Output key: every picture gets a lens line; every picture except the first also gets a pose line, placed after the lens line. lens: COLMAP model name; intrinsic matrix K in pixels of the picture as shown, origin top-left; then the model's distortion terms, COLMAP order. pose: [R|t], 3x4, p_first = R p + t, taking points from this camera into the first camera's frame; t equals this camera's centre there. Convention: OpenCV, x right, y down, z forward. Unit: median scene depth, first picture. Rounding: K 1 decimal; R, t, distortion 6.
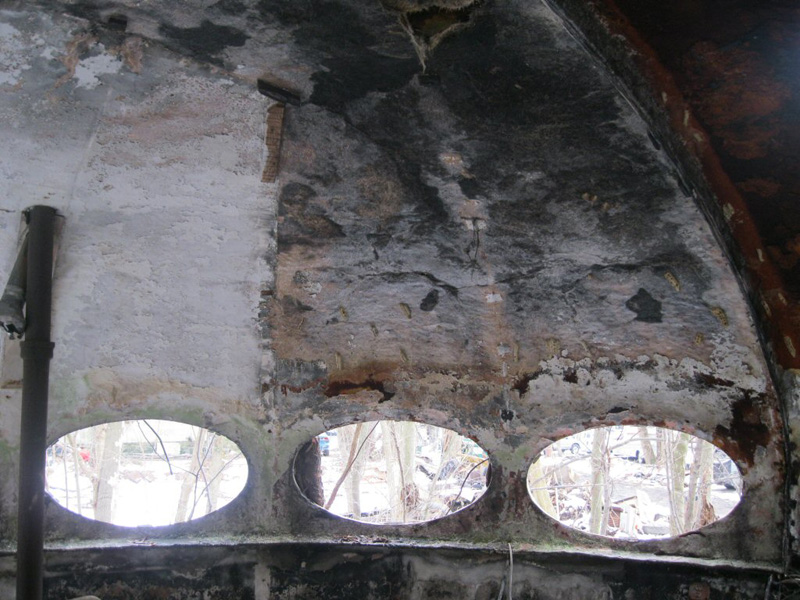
lens RADIAL K [[807.3, 0, 395.7], [0, 807.3, 301.8], [0, 0, 1]] dist [-0.122902, 0.045049]
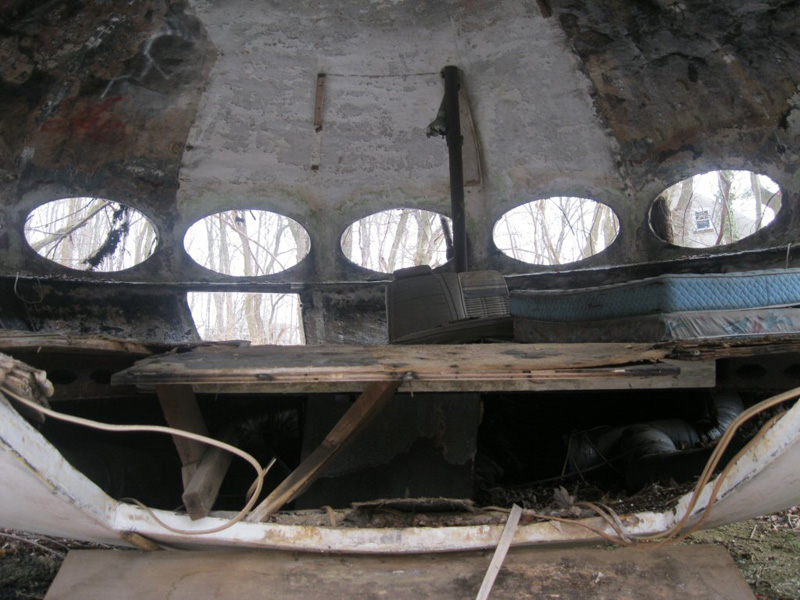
lens RADIAL K [[807.3, 0, 395.7], [0, 807.3, 301.8], [0, 0, 1]] dist [-0.122902, 0.045049]
pose [[0.730537, -0.084225, -0.677660, 0.529719], [0.121178, 0.992604, 0.007265, 0.305332], [0.672036, -0.087425, 0.735340, -0.407364]]
